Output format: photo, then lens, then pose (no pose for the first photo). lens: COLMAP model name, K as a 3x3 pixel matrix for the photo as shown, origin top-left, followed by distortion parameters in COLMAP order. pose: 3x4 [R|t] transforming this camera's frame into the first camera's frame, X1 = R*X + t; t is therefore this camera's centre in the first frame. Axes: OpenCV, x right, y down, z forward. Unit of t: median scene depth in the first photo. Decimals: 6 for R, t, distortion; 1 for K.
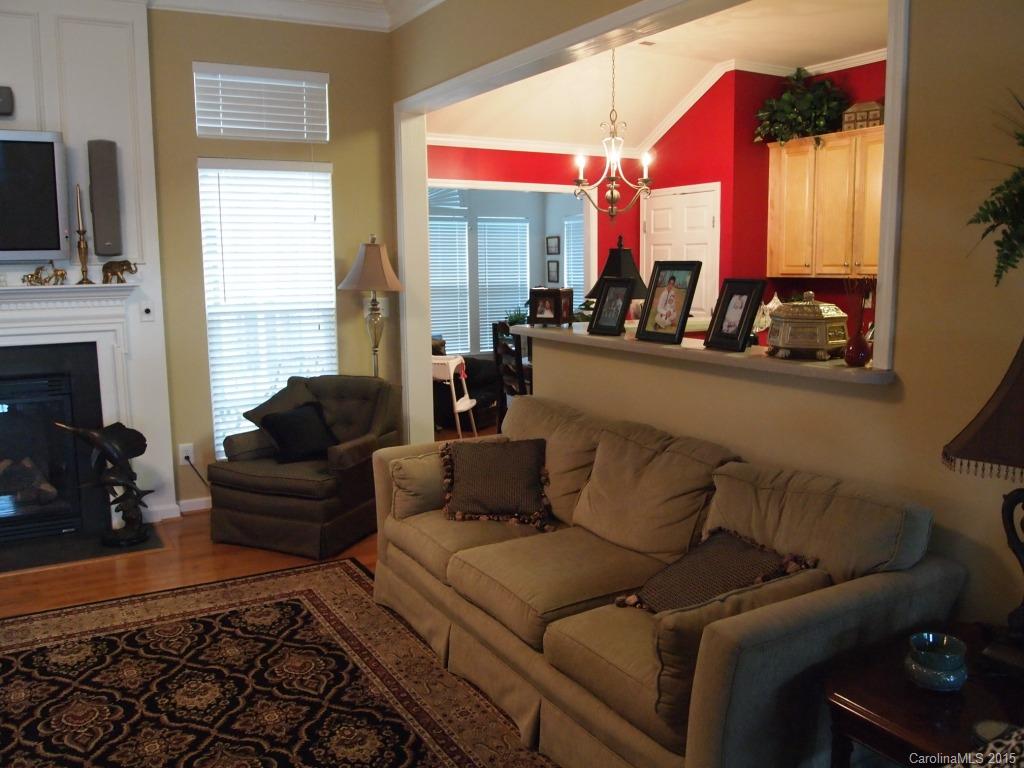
lens RADIAL K [[862.4, 0, 511.6], [0, 862.4, 384.0], [0, 0, 1]] dist [-0.048078, 0.001447]
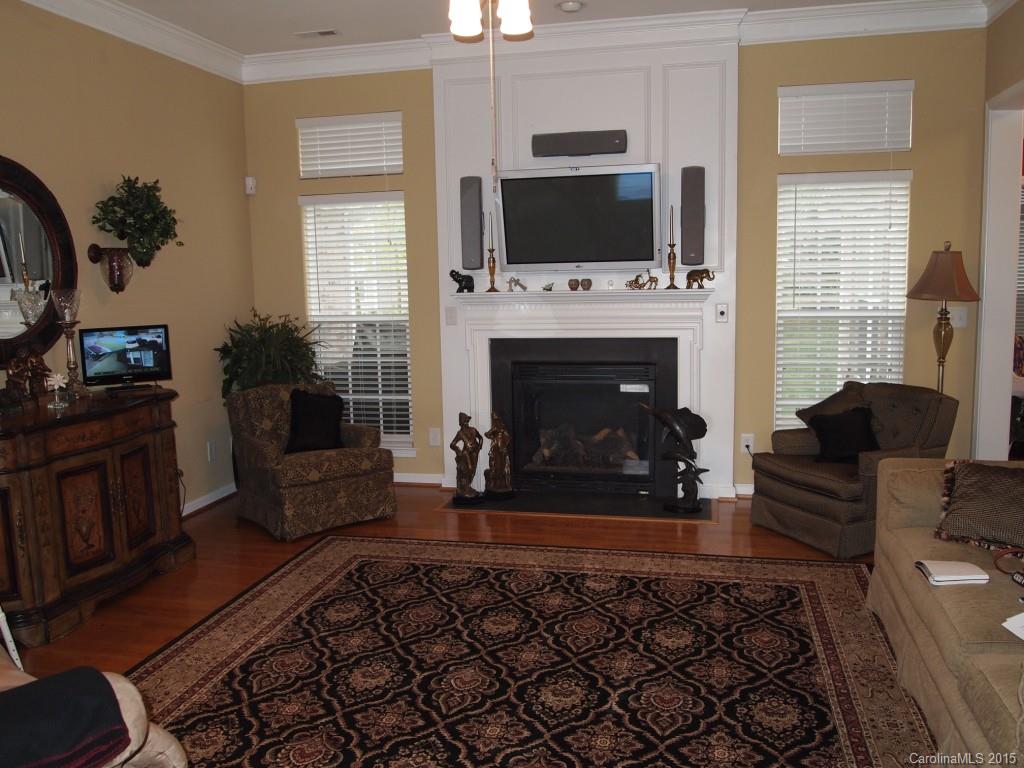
lens RADIAL K [[862.4, 0, 514.2], [0, 862.4, 382.6], [0, 0, 1]] dist [-0.048078, 0.001447]
pose [[0.731836, 0.083037, -0.676402, 0.206406], [-0.085132, 0.995913, 0.030151, -0.005666], [0.676142, 0.035518, 0.735915, -0.036264]]
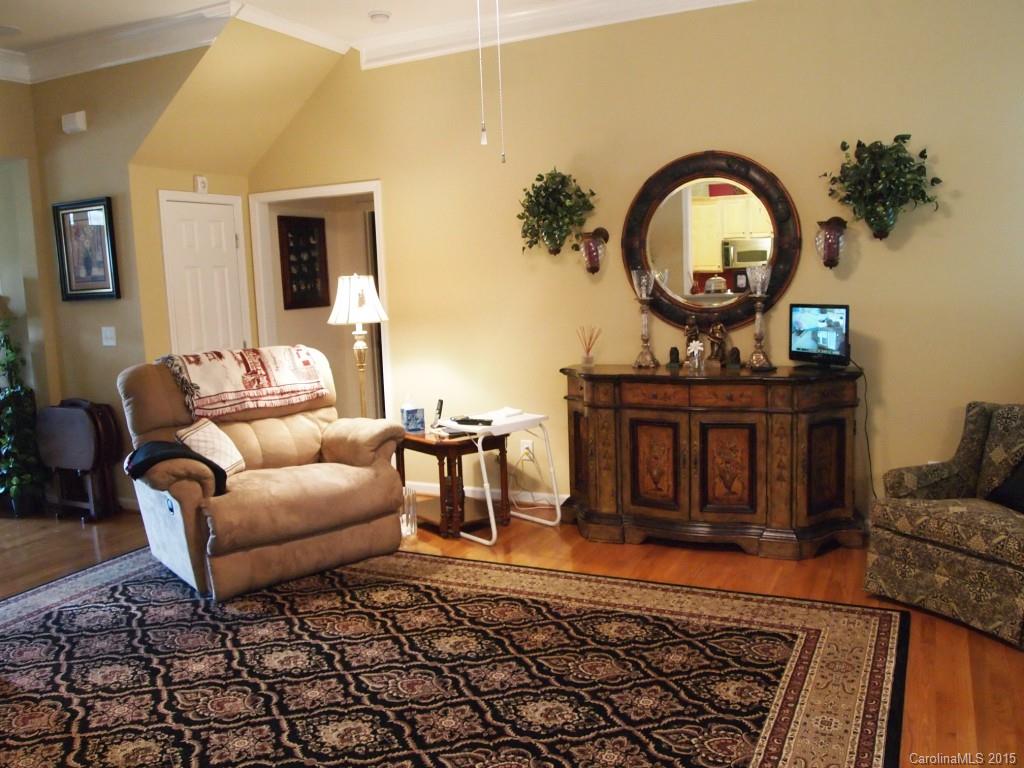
lens RADIAL K [[862.4, 0, 511.7], [0, 862.4, 386.2], [0, 0, 1]] dist [-0.048078, 0.001447]
pose [[-0.828233, 0.121229, -0.547114, -0.040466], [-0.026978, 0.966562, 0.255010, -0.189139], [0.559734, 0.225968, -0.797268, 1.269498]]
